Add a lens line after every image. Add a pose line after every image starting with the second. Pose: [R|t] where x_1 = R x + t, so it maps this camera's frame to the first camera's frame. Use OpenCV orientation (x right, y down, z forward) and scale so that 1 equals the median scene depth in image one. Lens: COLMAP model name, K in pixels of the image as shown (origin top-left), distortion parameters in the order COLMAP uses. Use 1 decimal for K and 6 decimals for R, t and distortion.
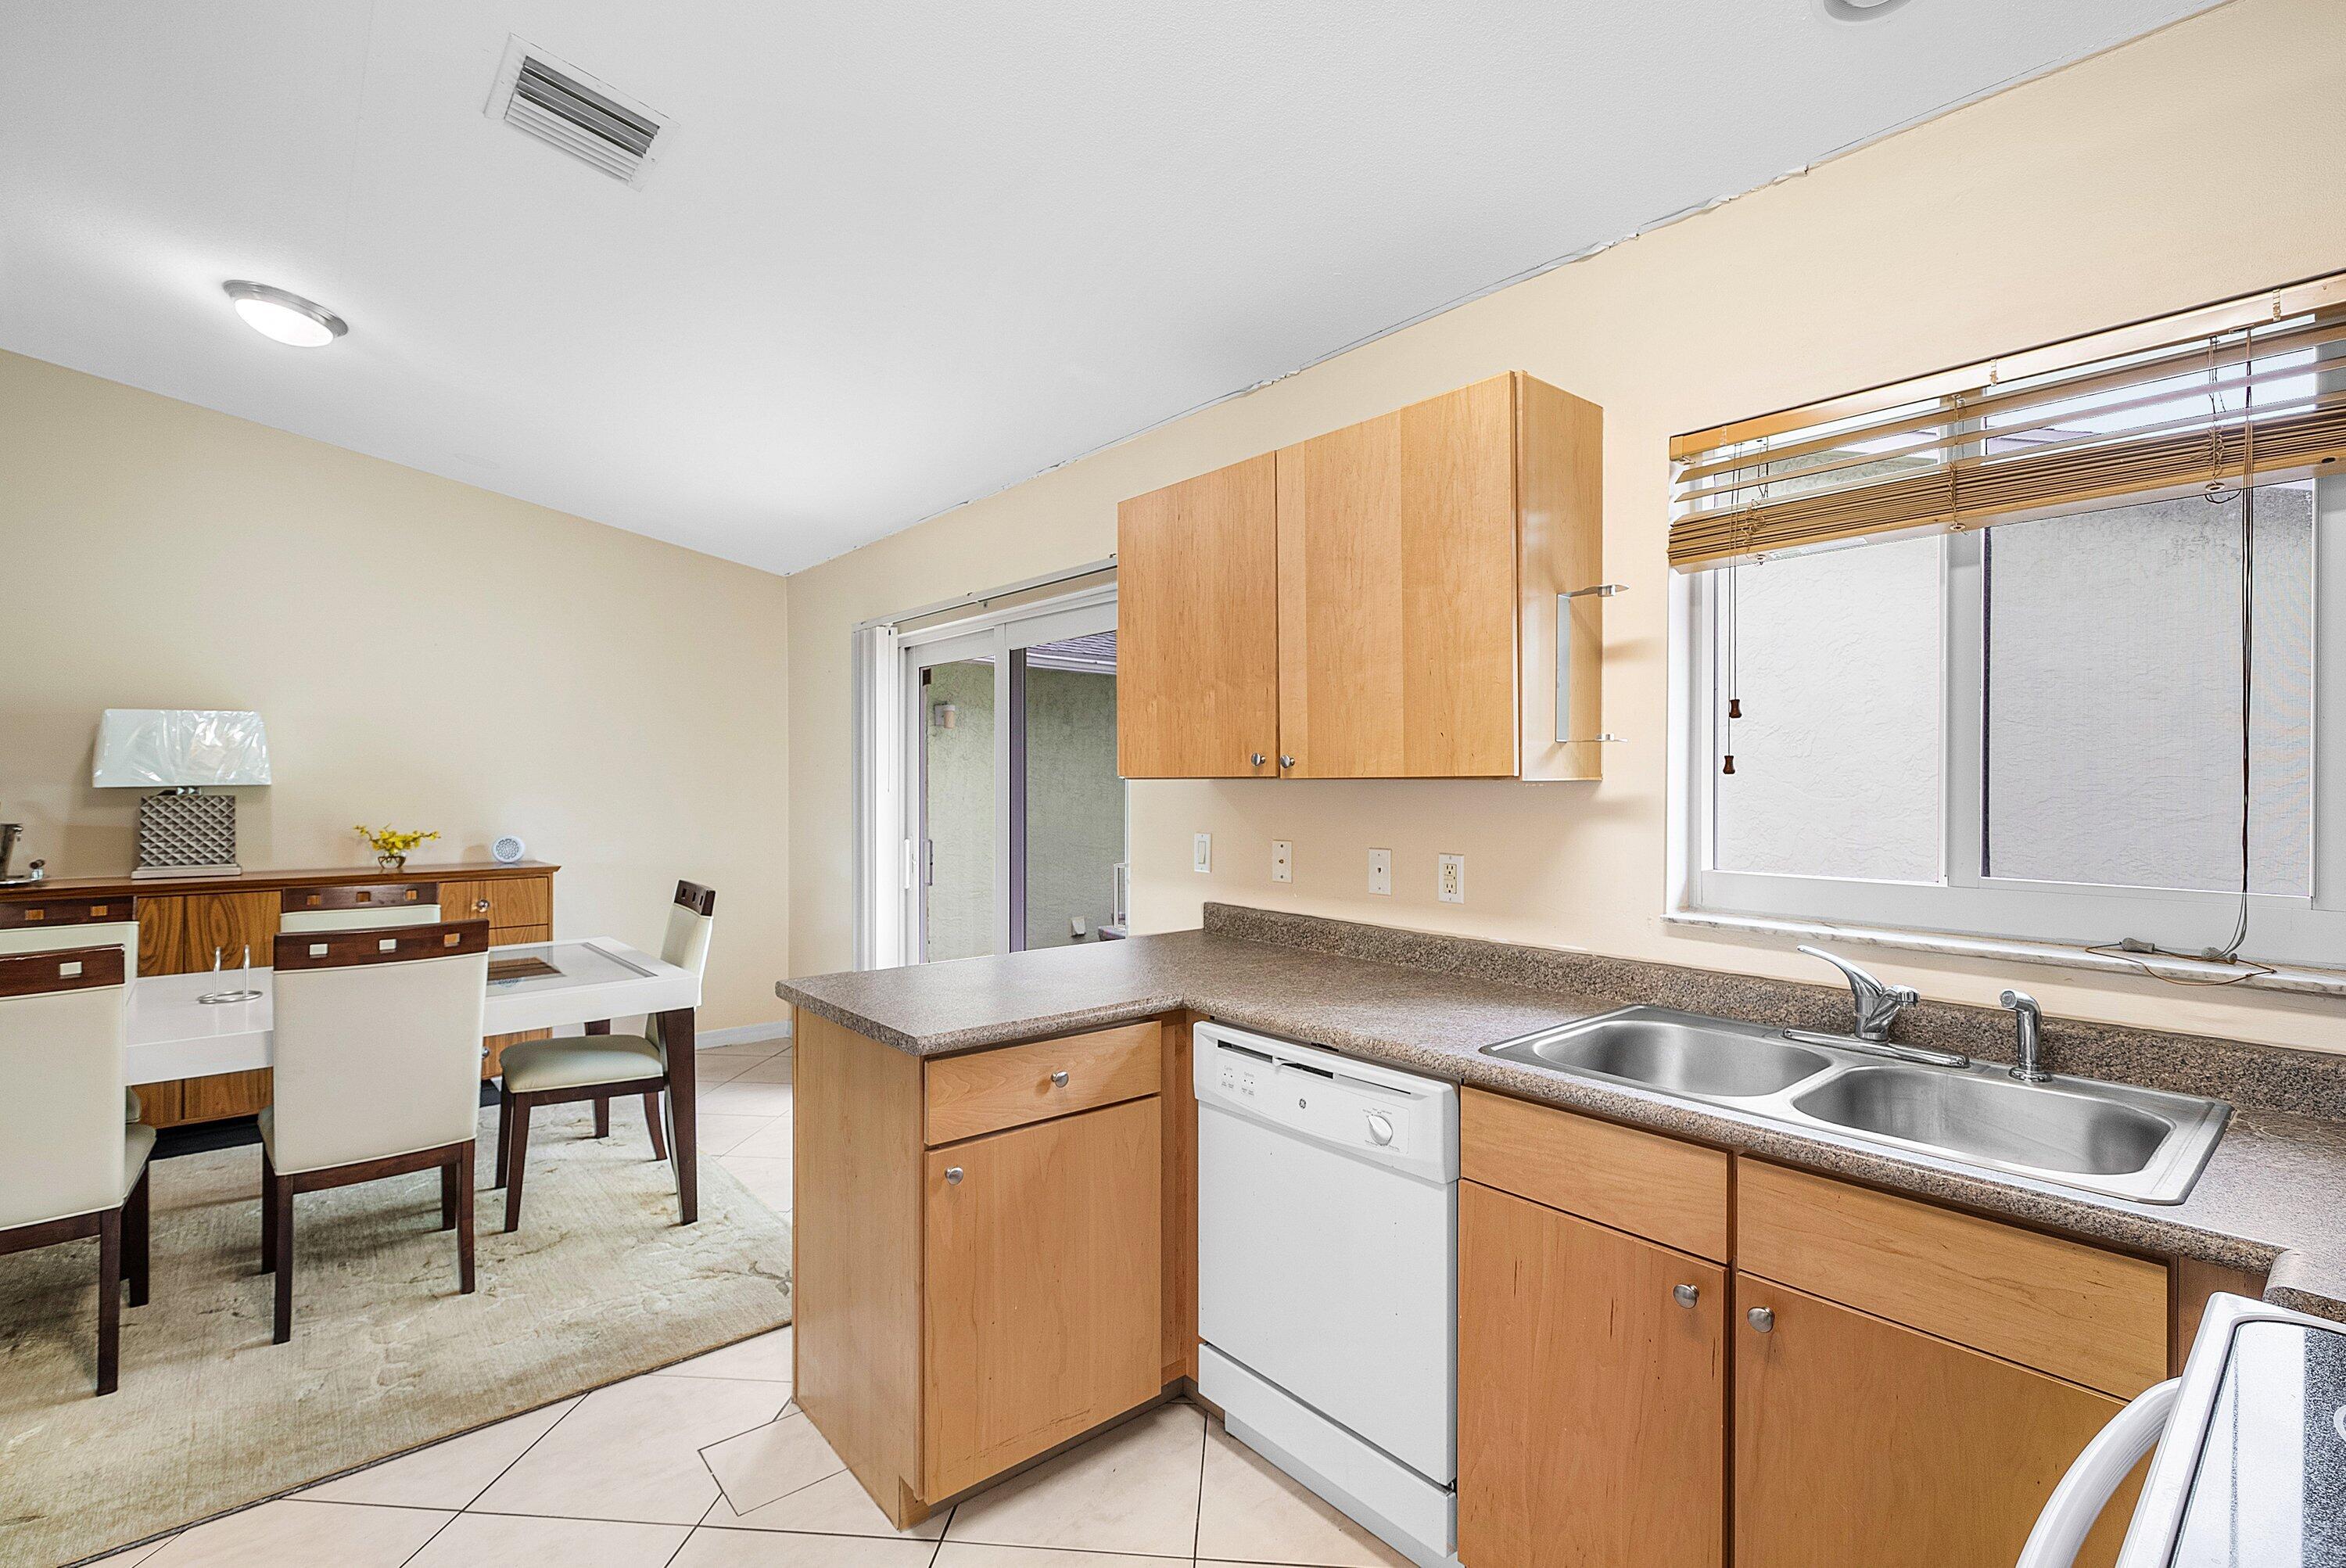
lens RADIAL K [[1037.4, 0, 1175.8], [0, 1037.4, 788.1], [0, 0, 1]] dist [0.001749, -0.001008]
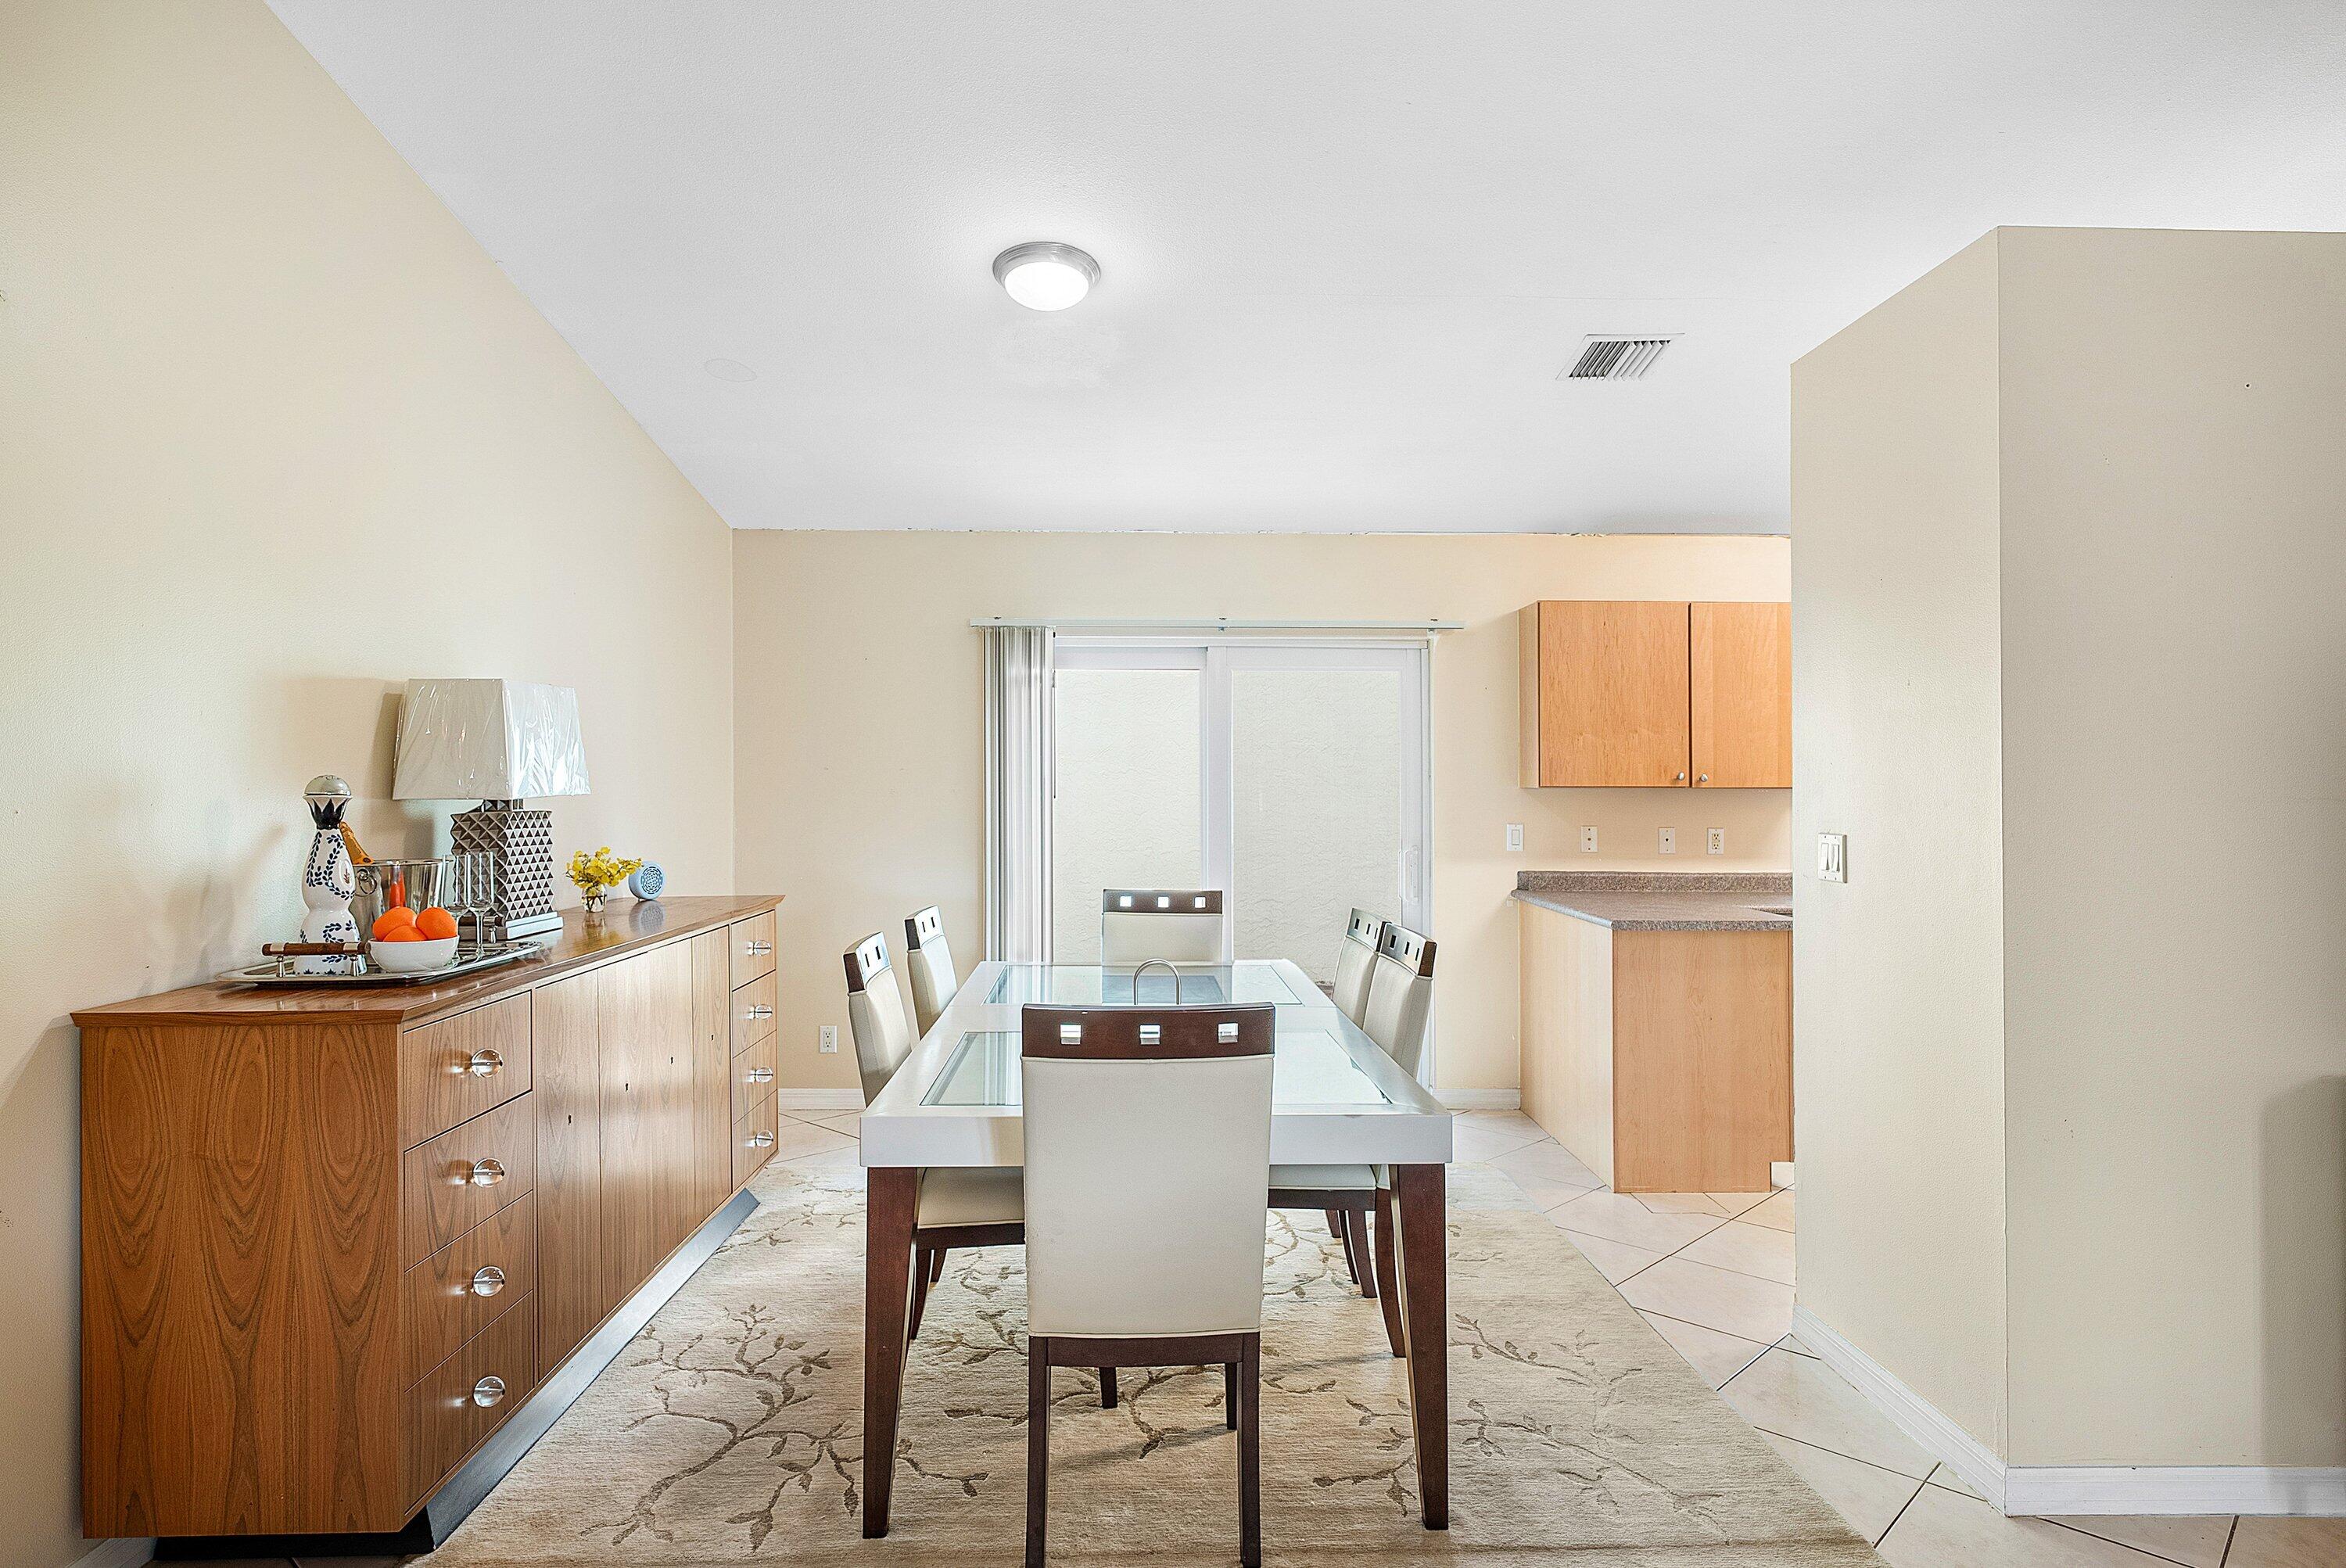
lens RADIAL K [[1341.8, 0, 1171.6], [0, 1341.8, 767.4], [0, 0, 1]] dist [-0.007921, -0.000370]
pose [[0.630940, 0.009082, 0.775778, -2.215735], [0.001863, 0.999911, -0.013221, -0.015277], [-0.775829, 0.009787, 0.630867, 0.244429]]
